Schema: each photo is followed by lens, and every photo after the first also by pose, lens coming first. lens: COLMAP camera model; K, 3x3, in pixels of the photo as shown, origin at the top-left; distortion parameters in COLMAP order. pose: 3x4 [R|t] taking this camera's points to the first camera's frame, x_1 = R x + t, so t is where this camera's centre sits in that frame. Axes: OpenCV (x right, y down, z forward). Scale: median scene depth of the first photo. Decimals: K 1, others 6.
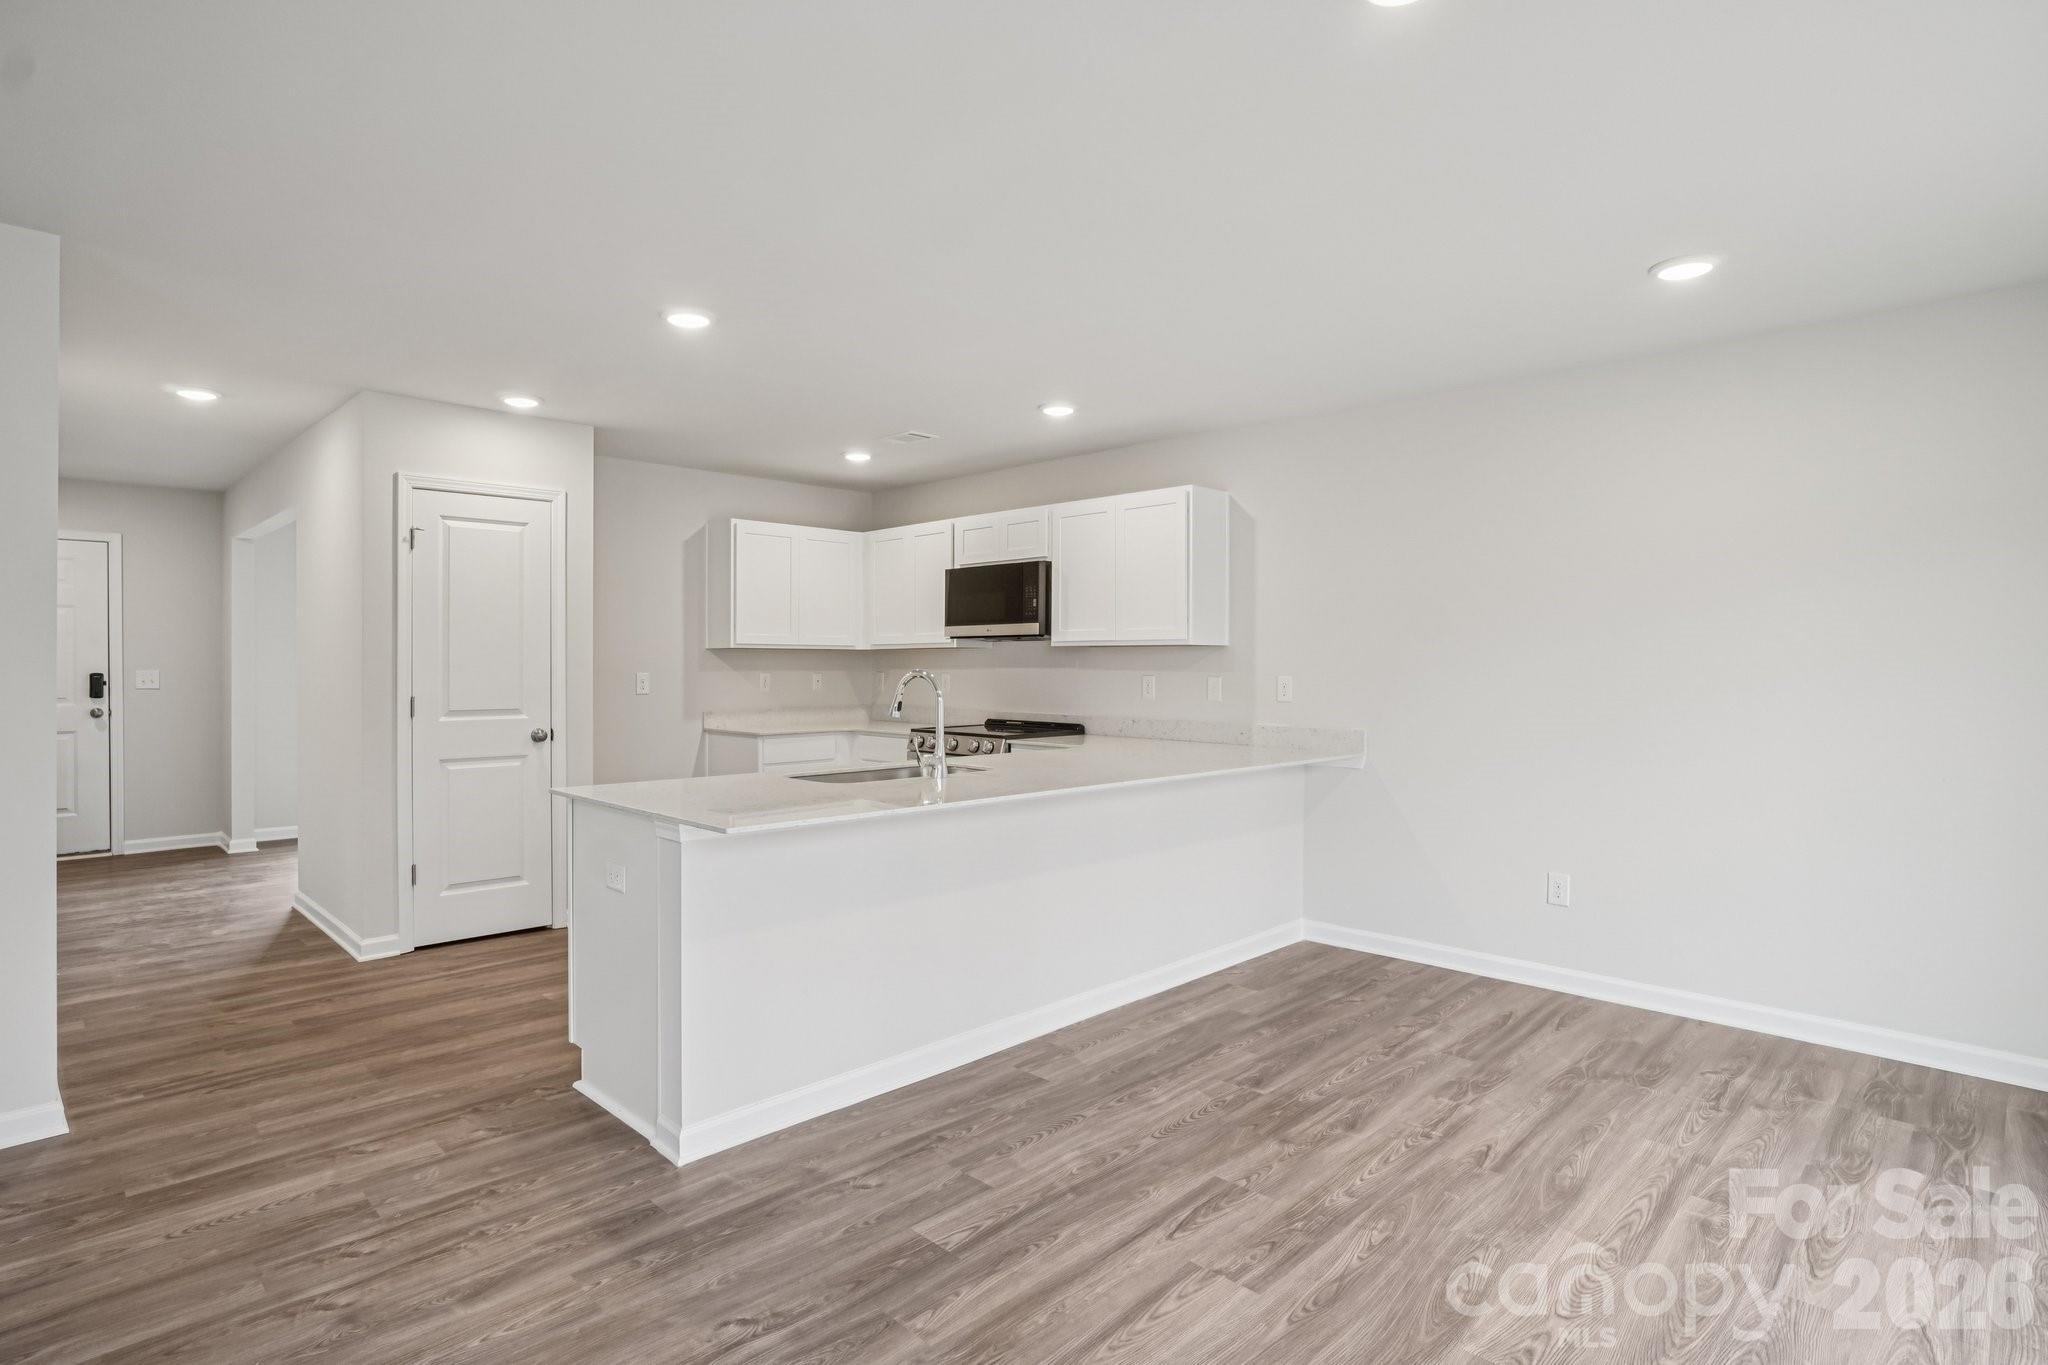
lens RADIAL K [[1049.6, 0, 1006.1], [0, 1049.6, 667.6], [0, 0, 1]] dist [-0.042802, 0.023500]
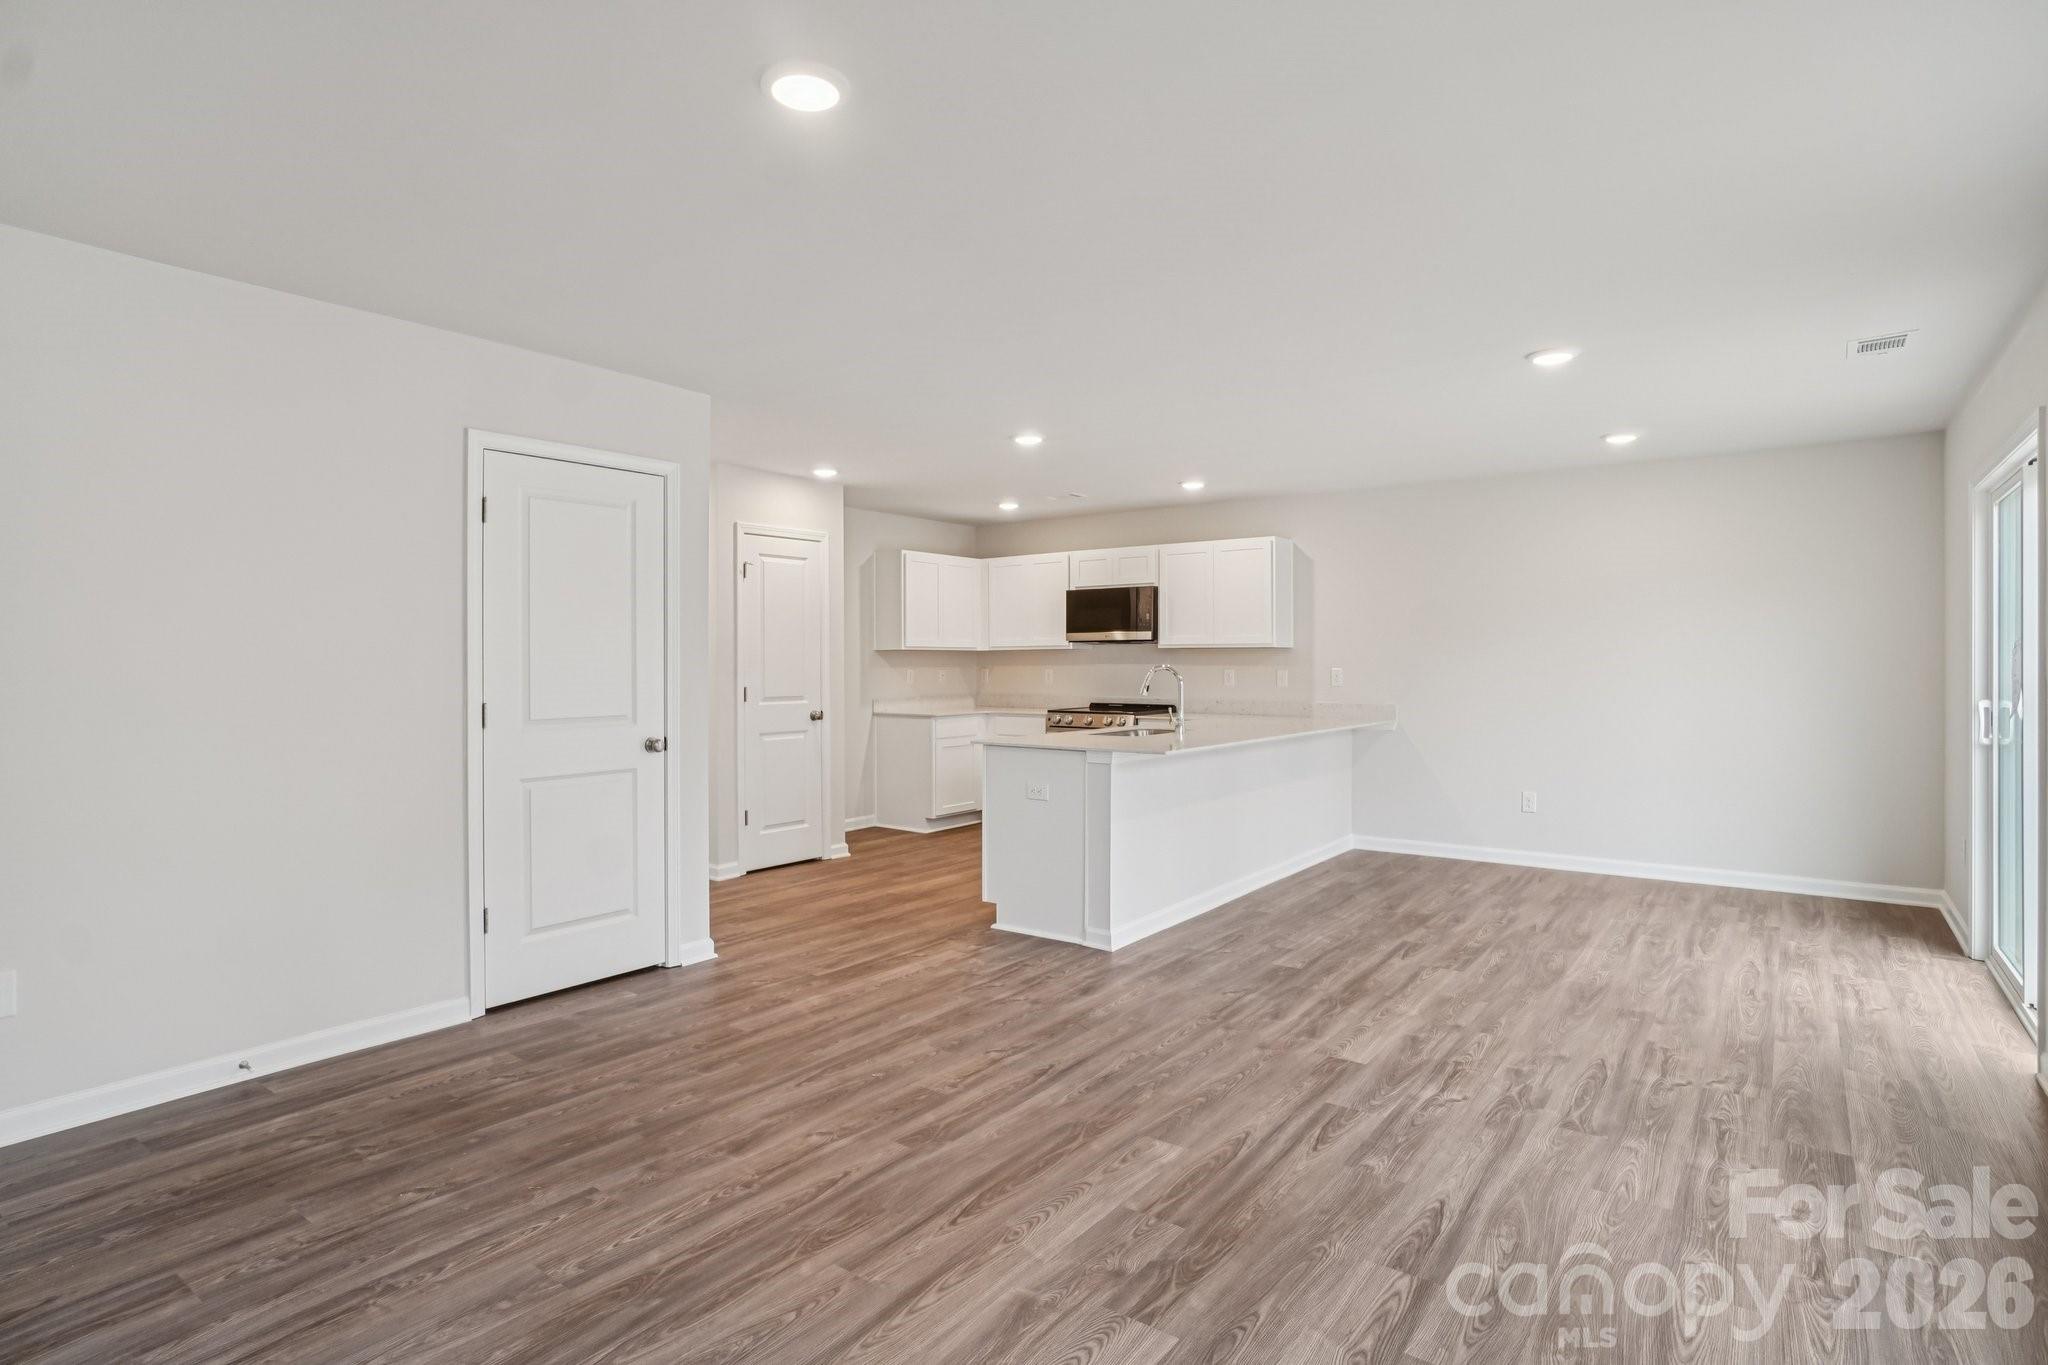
lens RADIAL K [[1049.6, 0, 1008.7], [0, 1049.6, 657.9], [0, 0, 1]] dist [-0.042802, 0.023500]
pose [[0.990195, -0.004008, 0.139637, -0.558376], [0.004909, 0.999969, -0.006112, -0.000069], [-0.139608, 0.006738, 0.990184, -0.543044]]
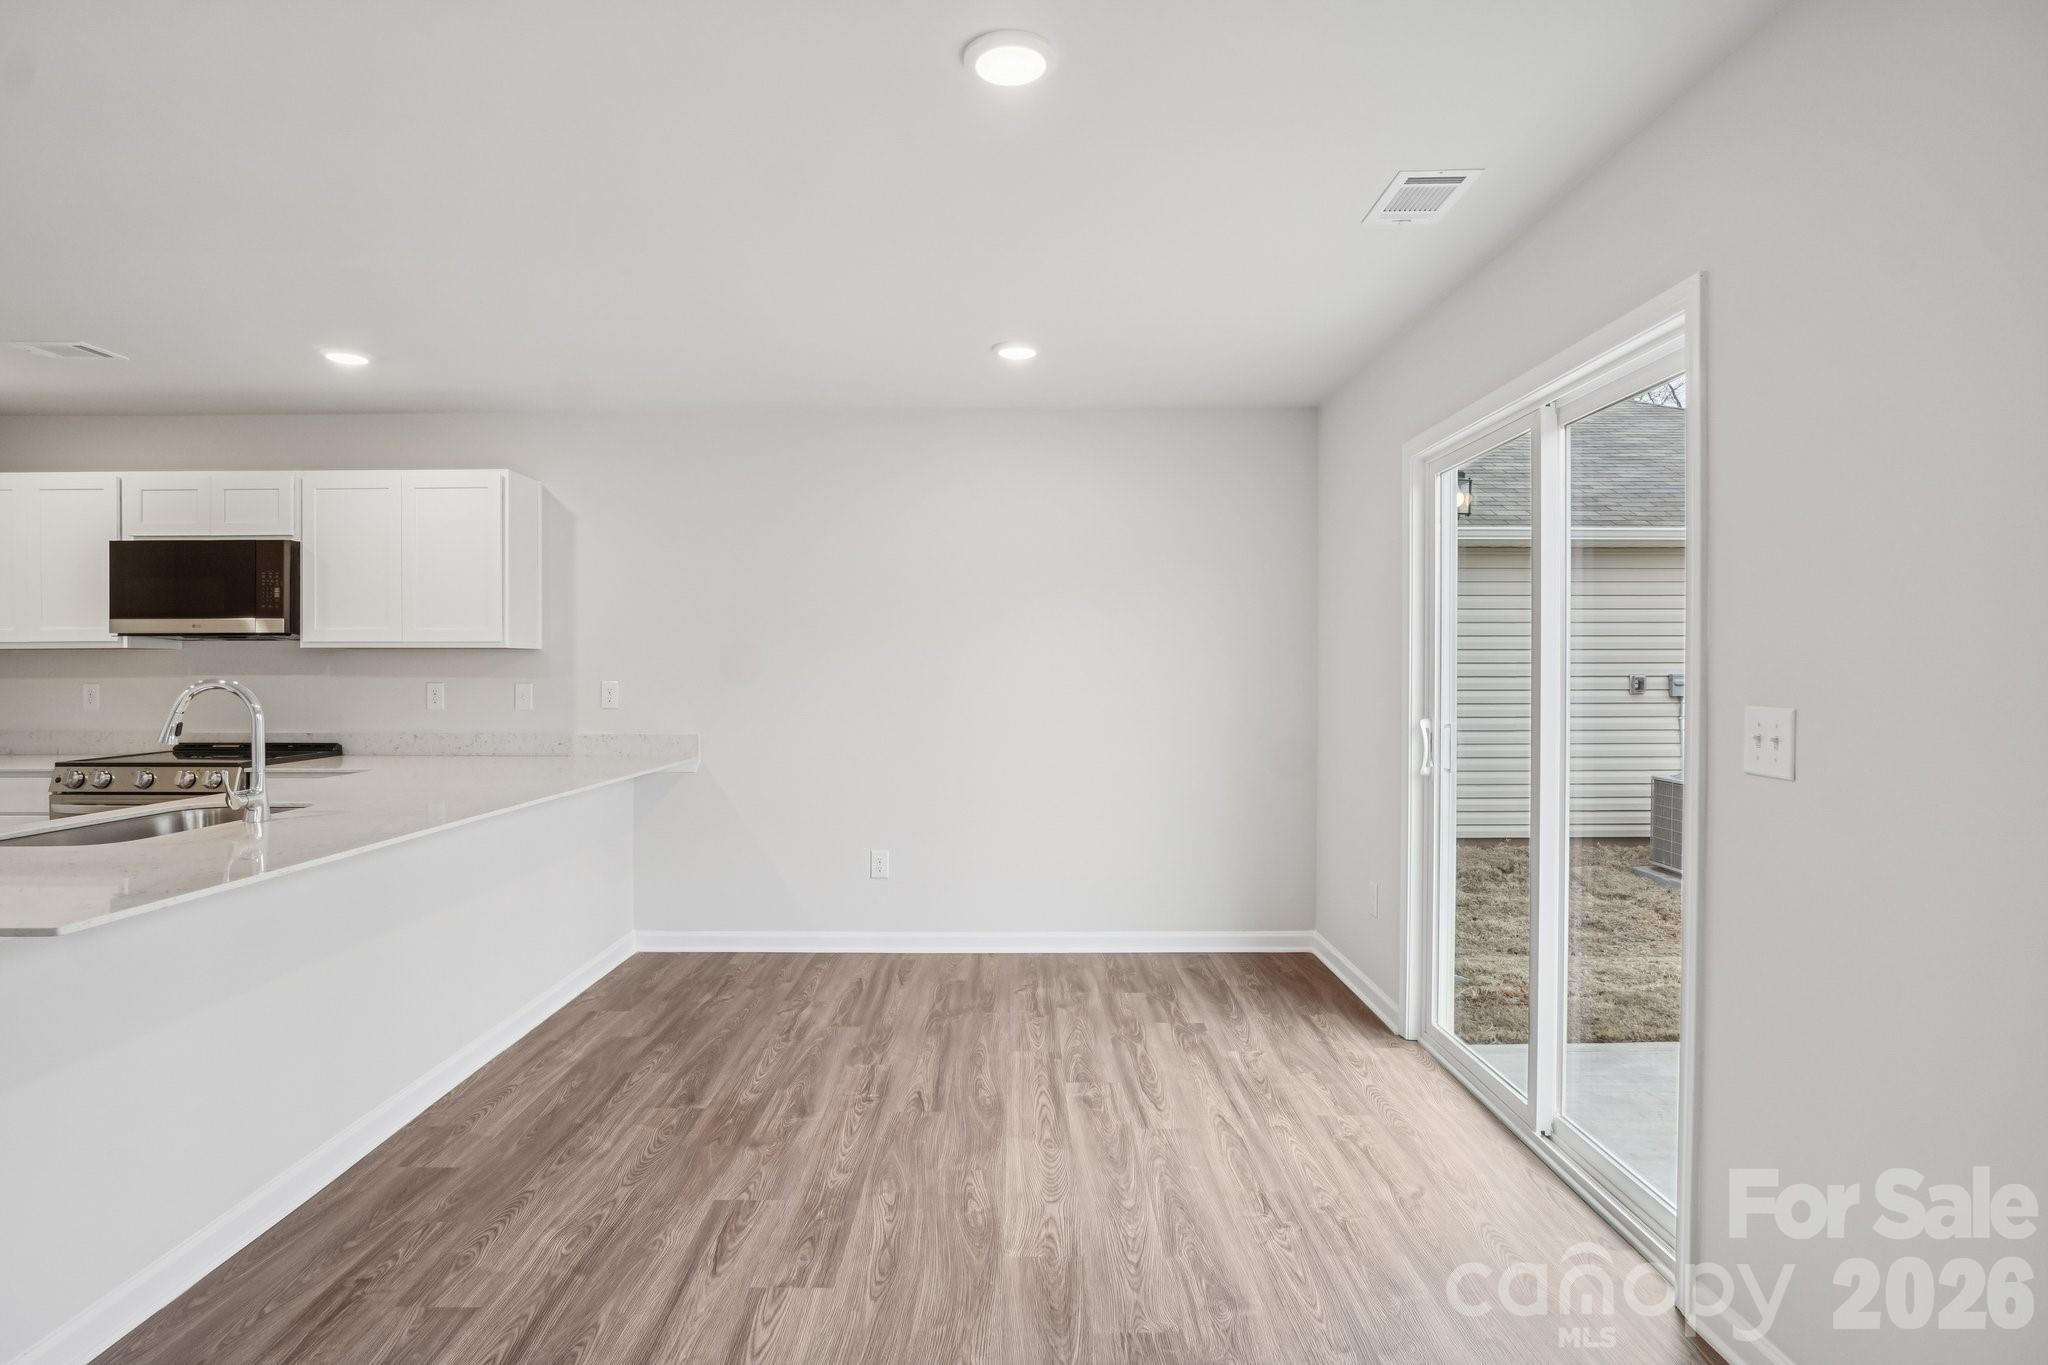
lens RADIAL K [[1049.6, 0, 1009.2], [0, 1049.6, 670.8], [0, 0, 1]] dist [-0.042802, 0.023500]
pose [[0.709565, -0.005981, 0.704614, -0.210958], [0.006236, 0.999978, 0.002209, -0.001604], [-0.704612, 0.002826, 0.709587, 0.092820]]
